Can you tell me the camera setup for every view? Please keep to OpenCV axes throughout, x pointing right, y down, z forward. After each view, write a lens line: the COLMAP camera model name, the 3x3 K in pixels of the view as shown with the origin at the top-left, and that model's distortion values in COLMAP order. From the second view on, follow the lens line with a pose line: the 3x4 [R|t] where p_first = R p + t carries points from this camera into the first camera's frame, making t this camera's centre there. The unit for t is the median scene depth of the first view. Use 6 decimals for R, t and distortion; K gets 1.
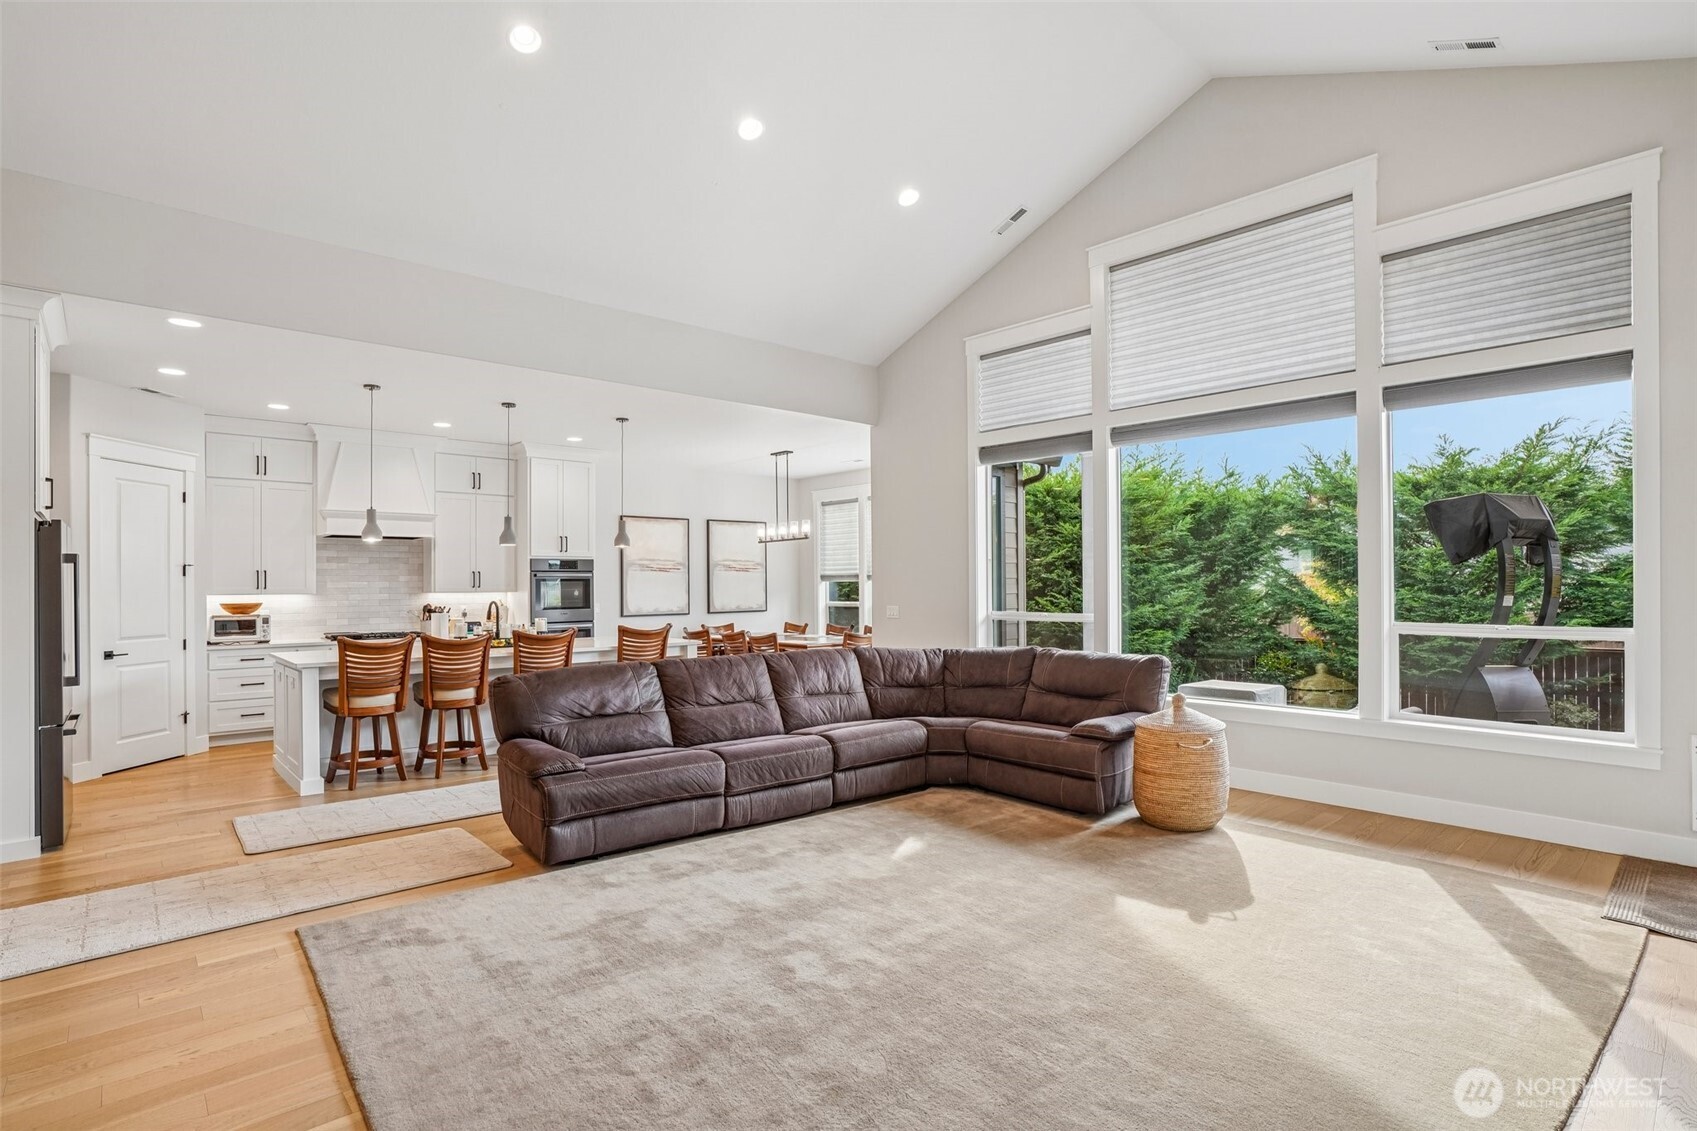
lens RADIAL K [[837.9, 0, 809.5], [0, 837.9, 585.1], [0, 0, 1]] dist [0.000918, 0.001102]
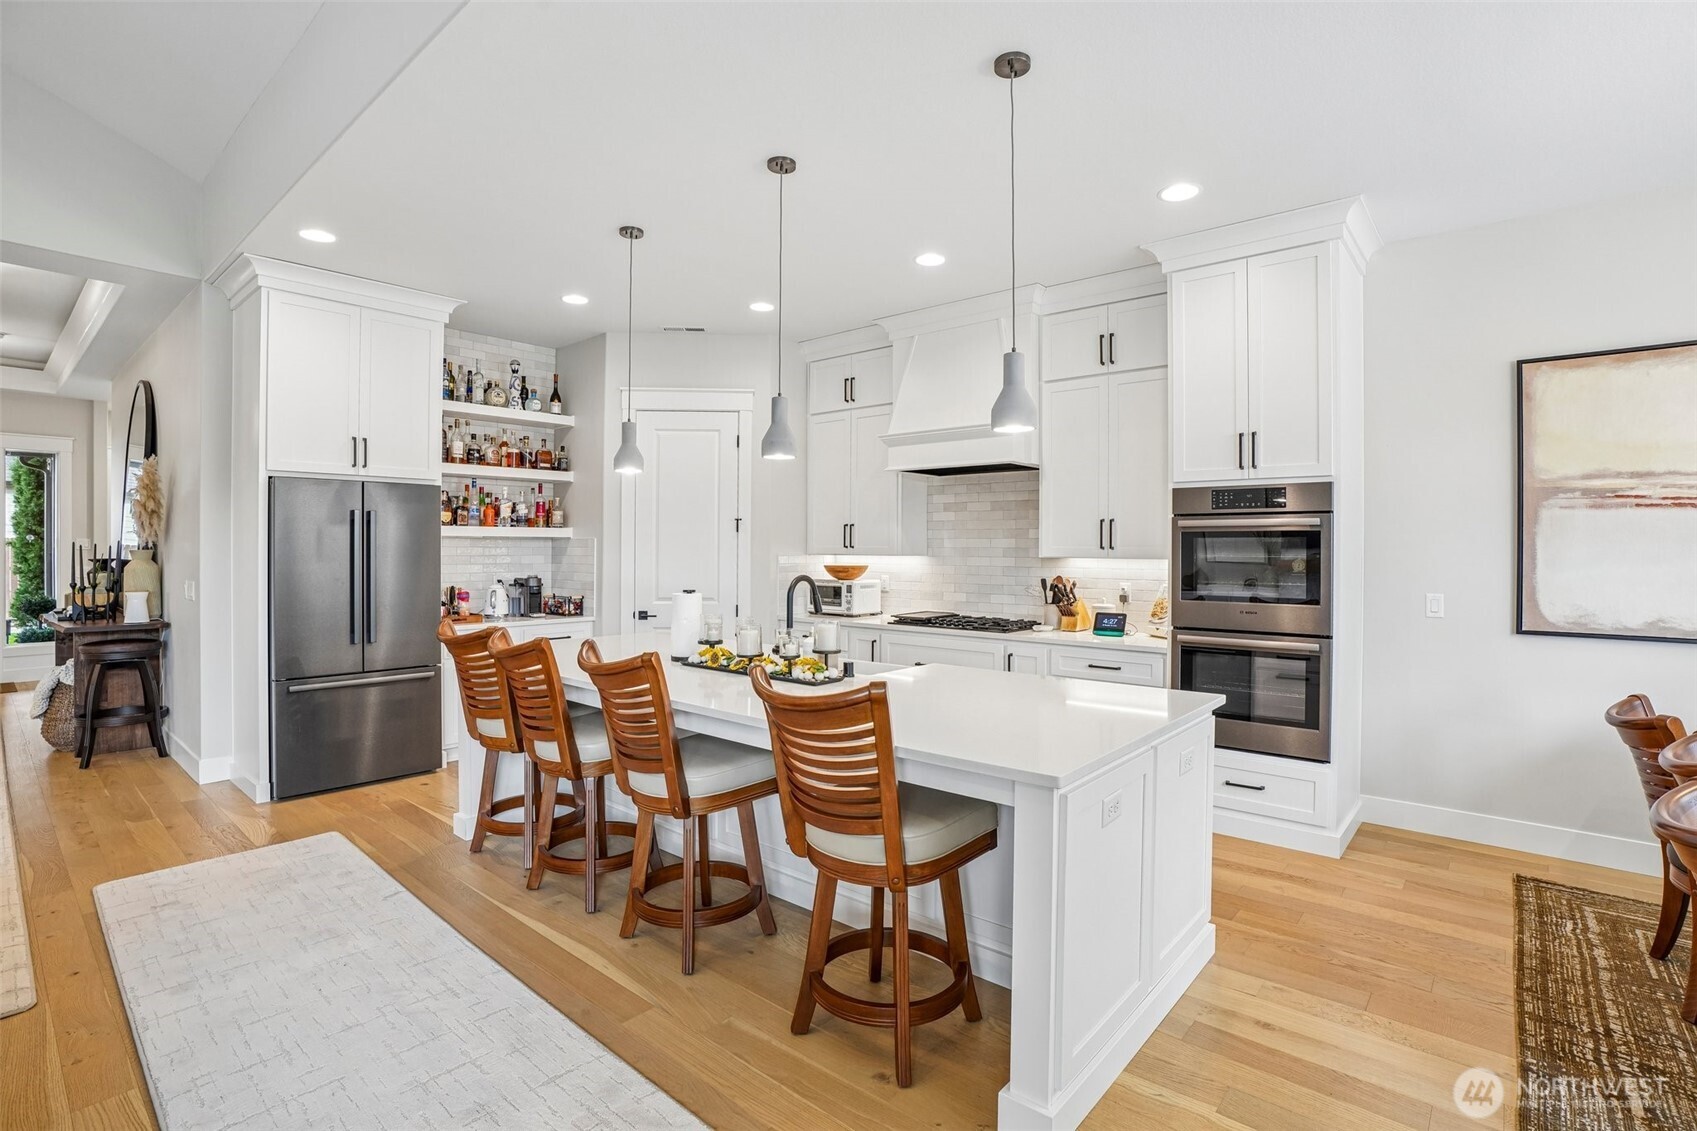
lens RADIAL K [[801.0, 0, 851.7], [0, 801.0, 553.0], [0, 0, 1]] dist [-0.053795, 0.000511]
pose [[0.167792, 0.014367, -0.985718, 0.083764], [-0.004693, 0.999894, 0.013774, -0.001165], [0.985811, 0.002315, 0.167842, 0.882962]]
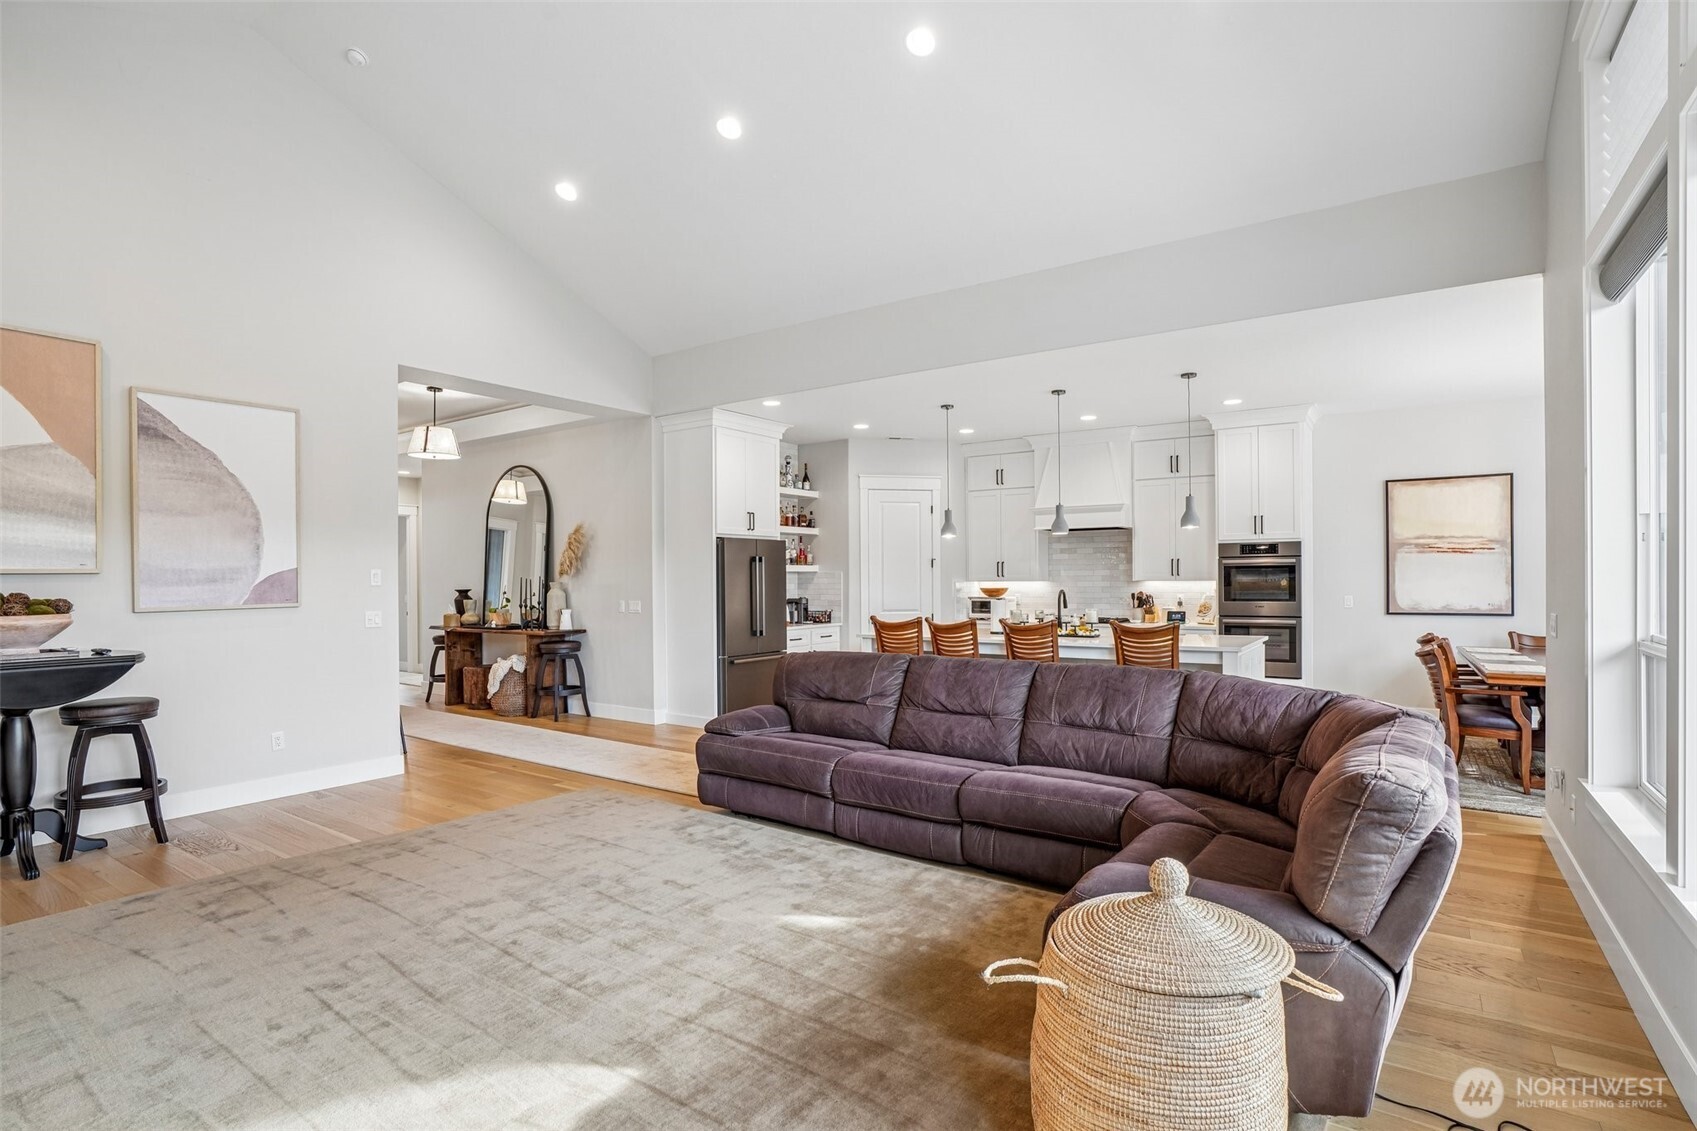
lens RADIAL K [[824.6, 0, 852.3], [0, 824.6, 586.0], [0, 0, 1]] dist [-0.055002, 0.000381]
pose [[0.278446, 0.013396, -0.960359, 0.460601], [0.004654, 0.999872, 0.015296, -0.001378], [0.960441, -0.008729, 0.278348, 0.452027]]
